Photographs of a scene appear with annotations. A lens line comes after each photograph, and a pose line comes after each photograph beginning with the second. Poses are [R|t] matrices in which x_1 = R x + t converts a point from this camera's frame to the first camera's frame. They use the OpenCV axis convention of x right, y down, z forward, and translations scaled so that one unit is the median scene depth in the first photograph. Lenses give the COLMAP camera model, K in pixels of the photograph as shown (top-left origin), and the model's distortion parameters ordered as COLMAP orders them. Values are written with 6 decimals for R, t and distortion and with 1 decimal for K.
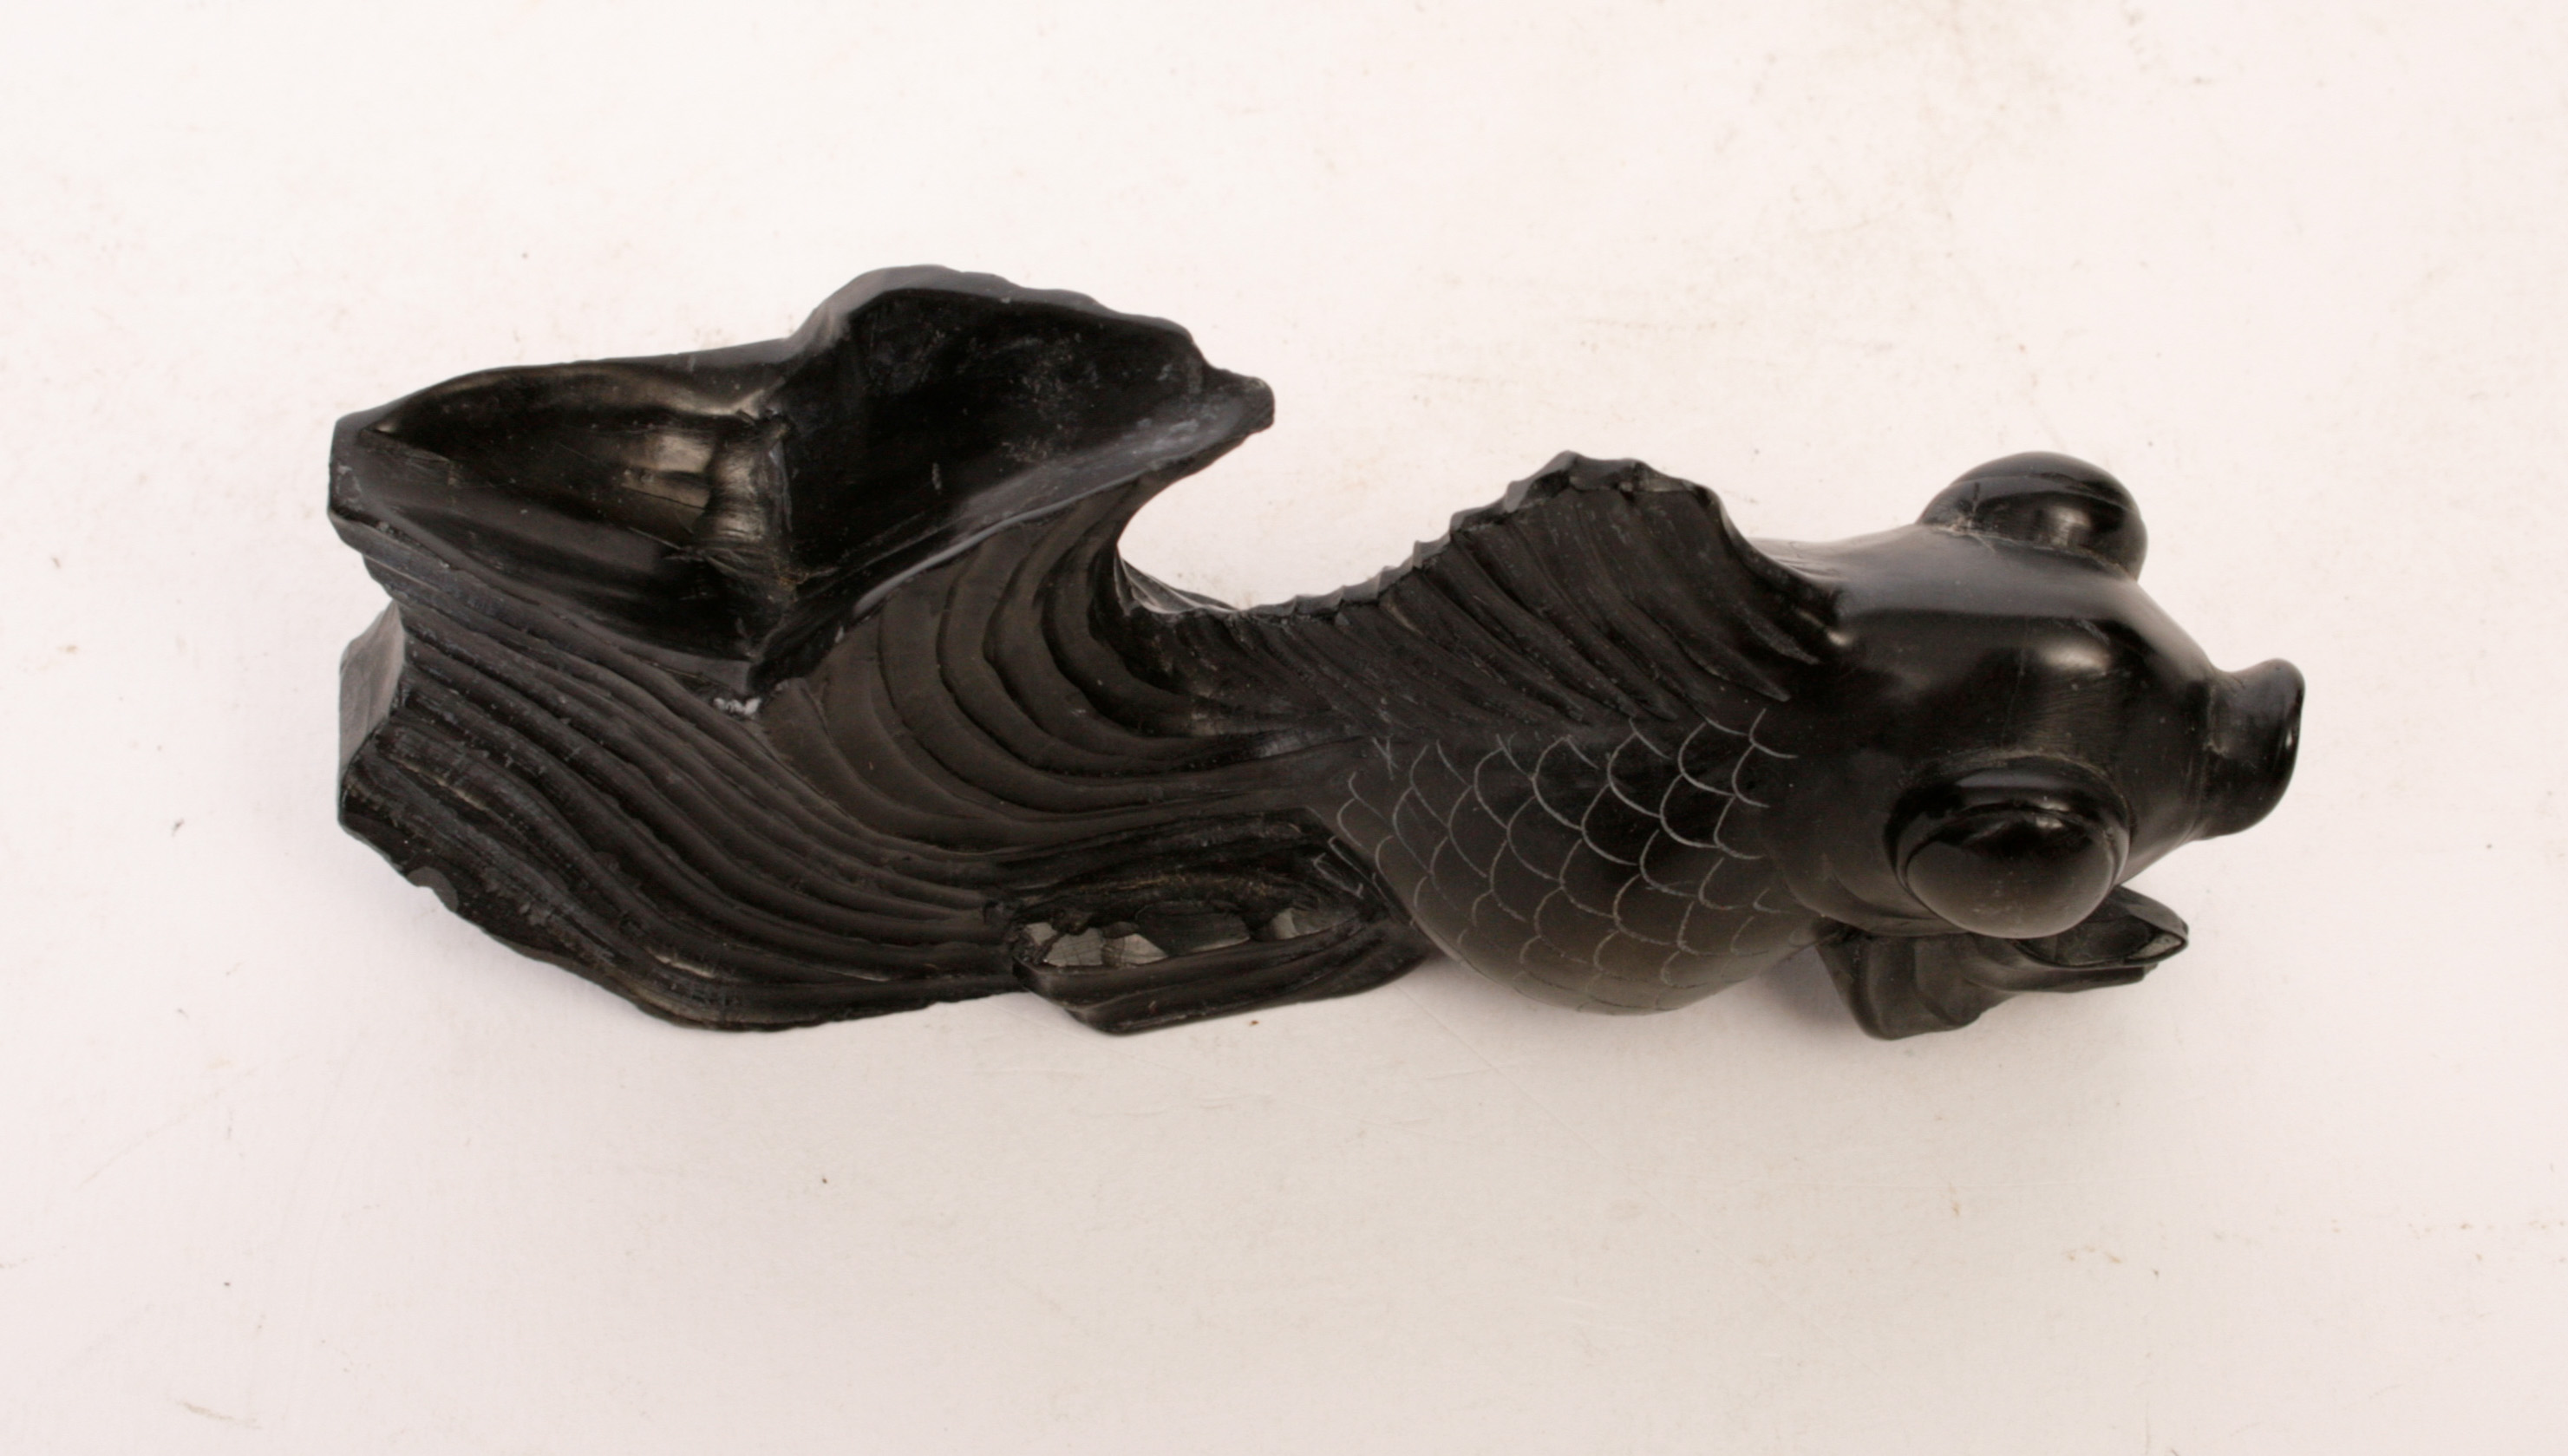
lens RADIAL K [[5540.4, 0, 1328.5], [0, 5540.4, 759.9], [0, 0, 1]] dist [-0.017110, 0.000000]
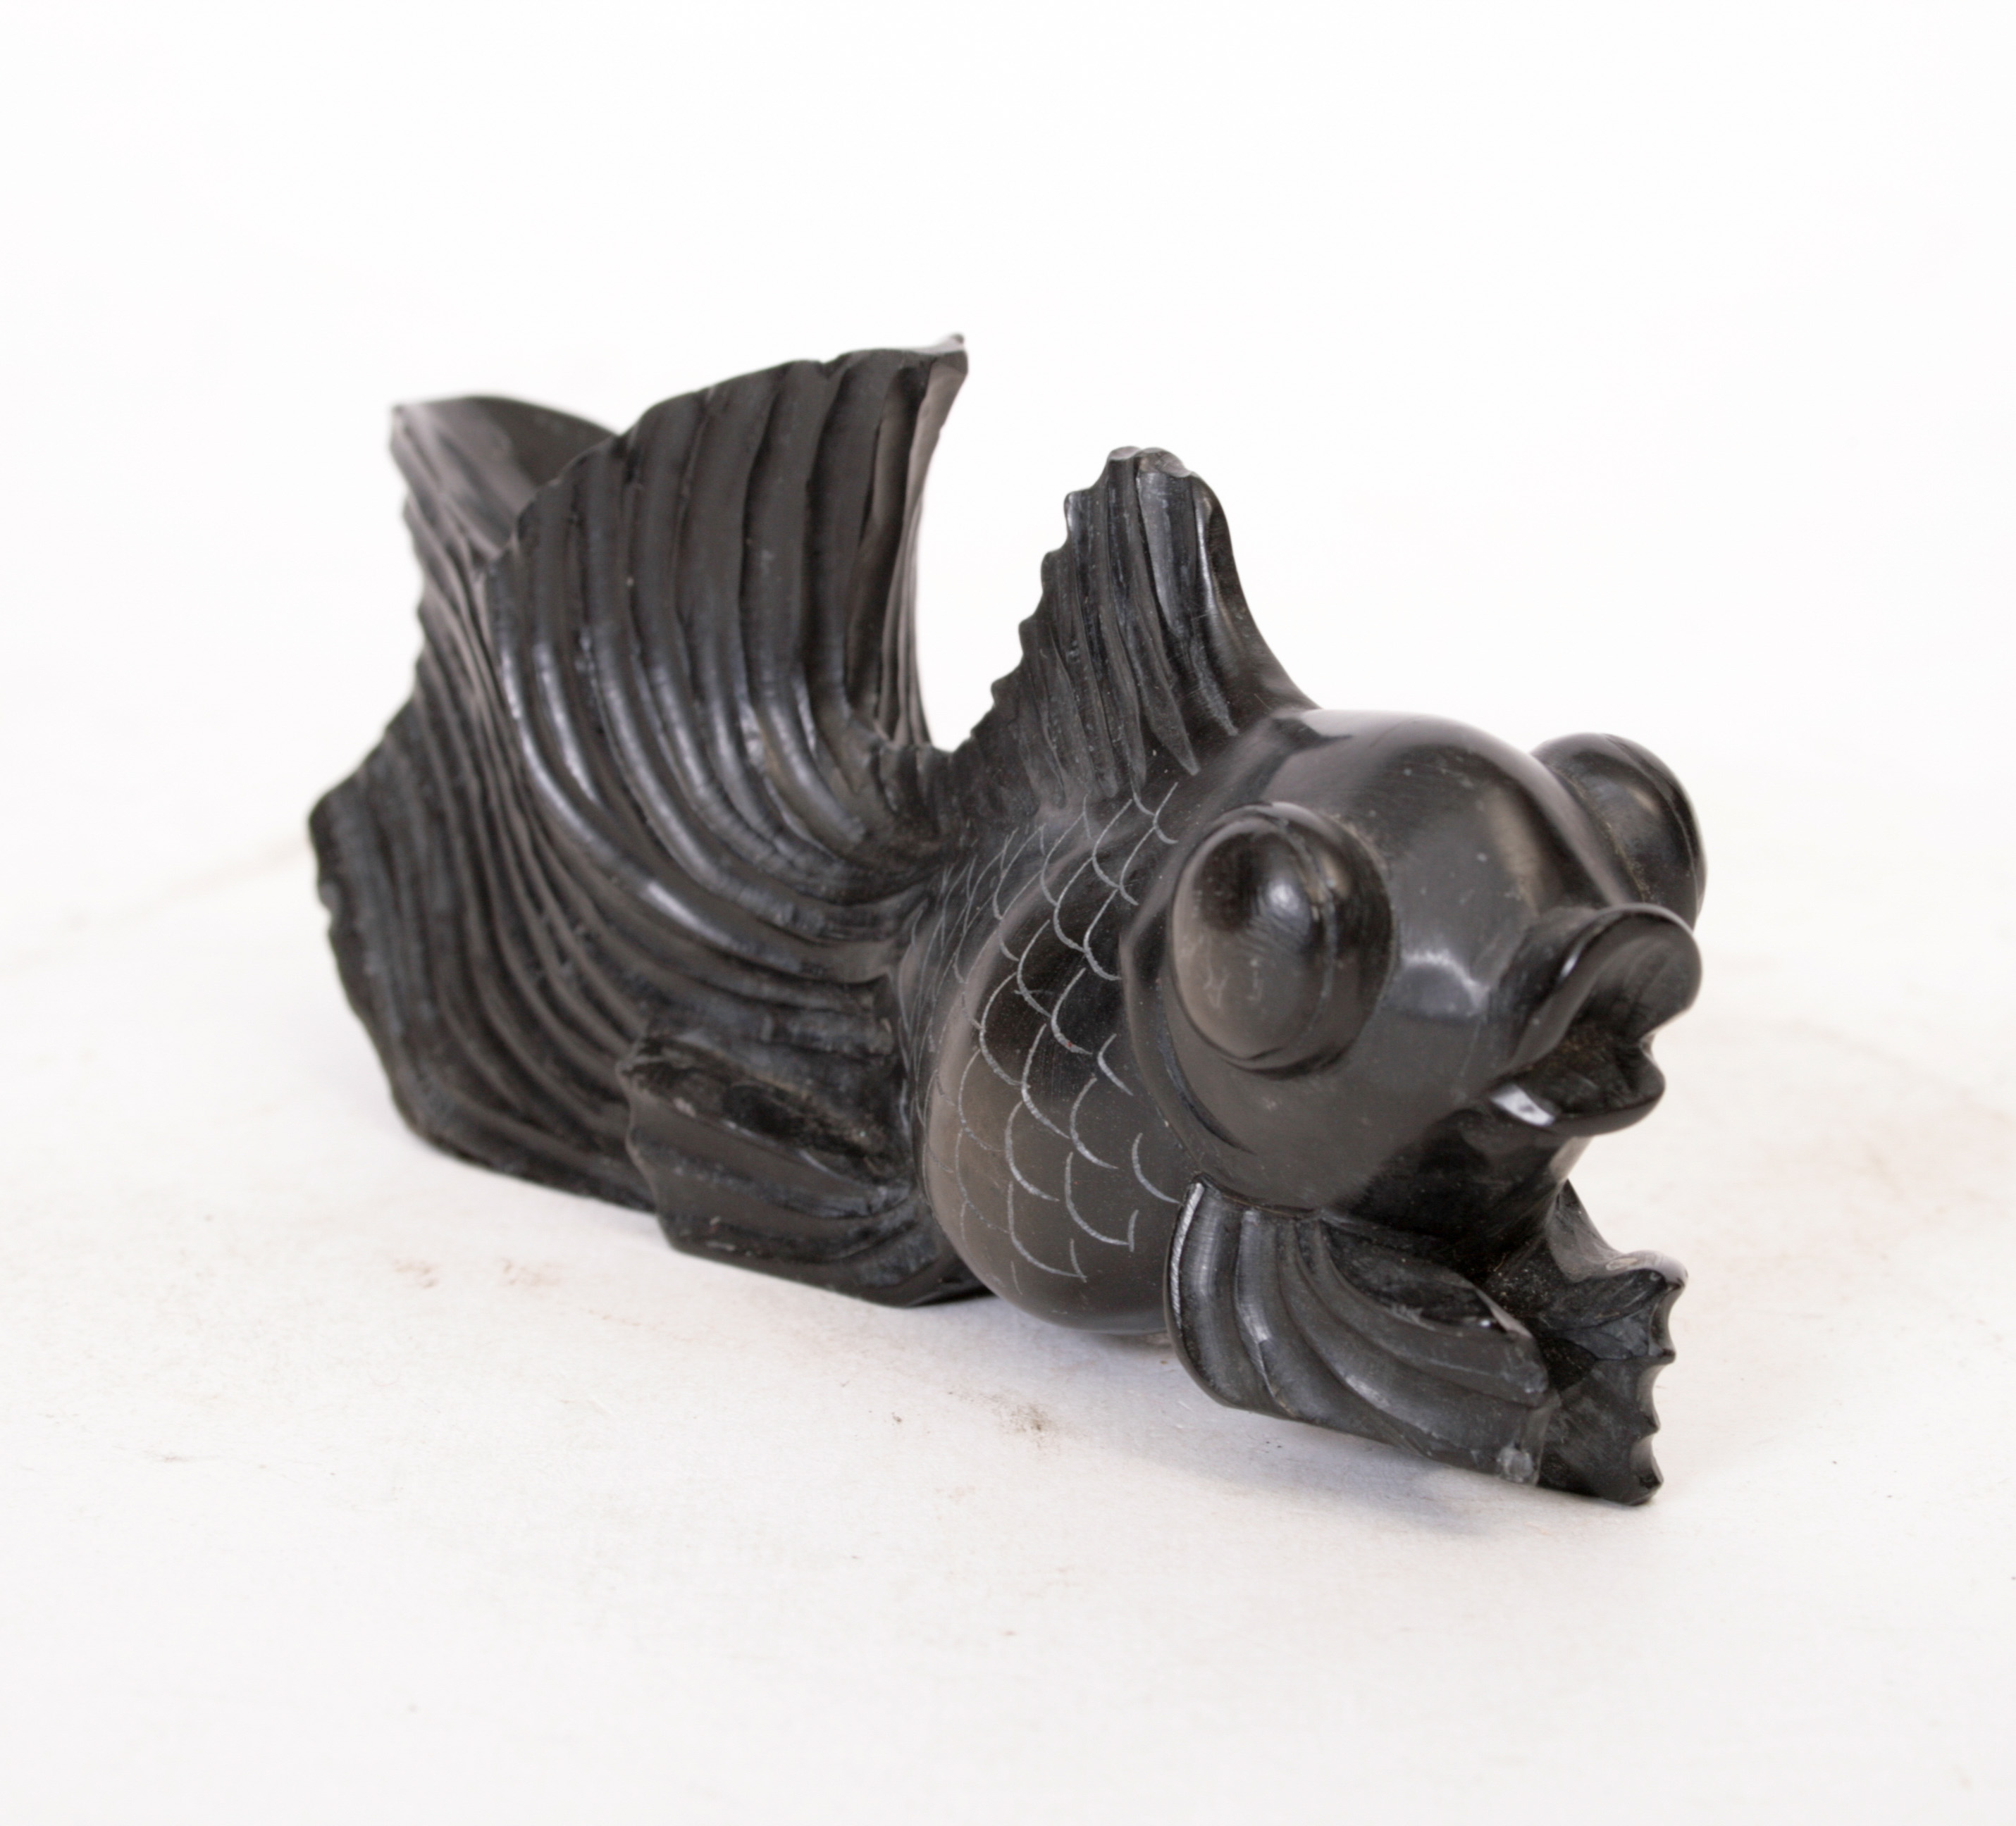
lens RADIAL K [[5344.9, 0, 1008.5], [0, 5344.9, 912.7], [0, 0, 1]] dist [-0.060601, 0.000000]
pose [[0.653025, 0.183425, -0.734788, 0.682690], [-0.651219, 0.631296, -0.421165, 0.375967], [0.386617, 0.753539, 0.531701, 0.535880]]
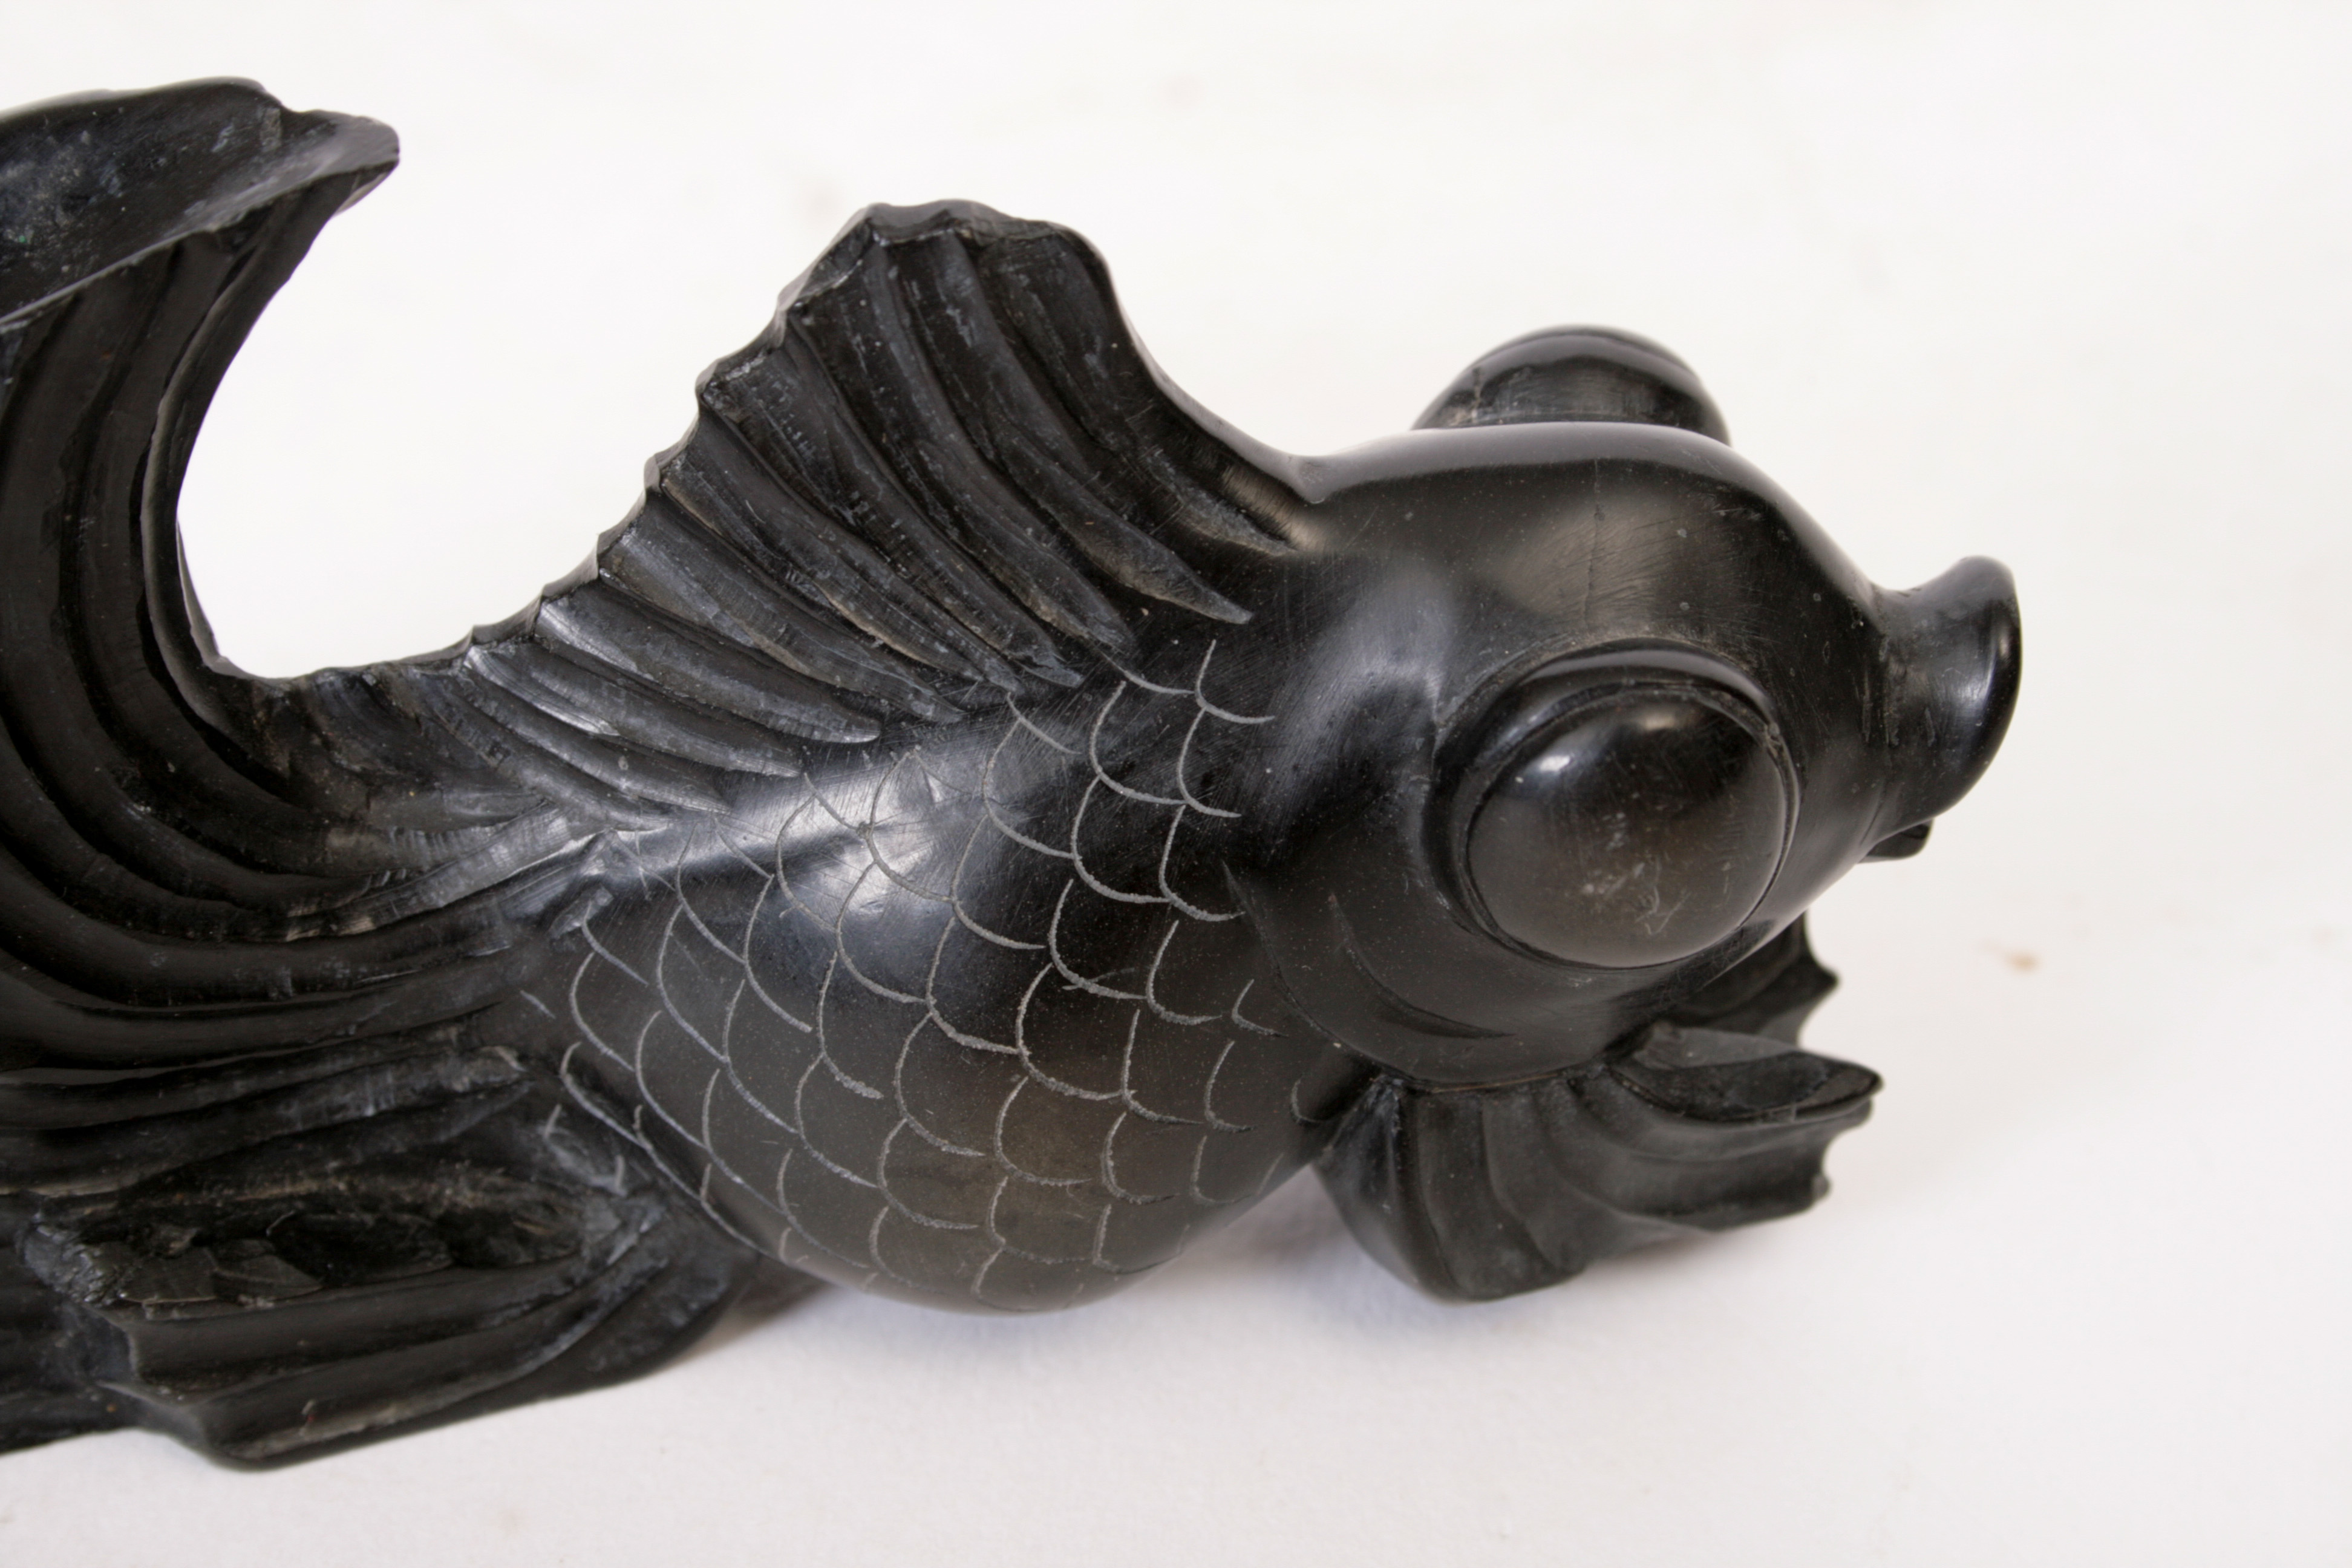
lens RADIAL K [[4964.6, 0, 1190.6], [0, 4964.6, 849.5], [0, 0, 1]] dist [0.028024, 0.000000]
pose [[0.985547, -0.089872, 0.143596, -0.008889], [0.136398, 0.923690, -0.358040, 0.214786], [-0.100460, 0.372452, 0.922598, 0.466500]]
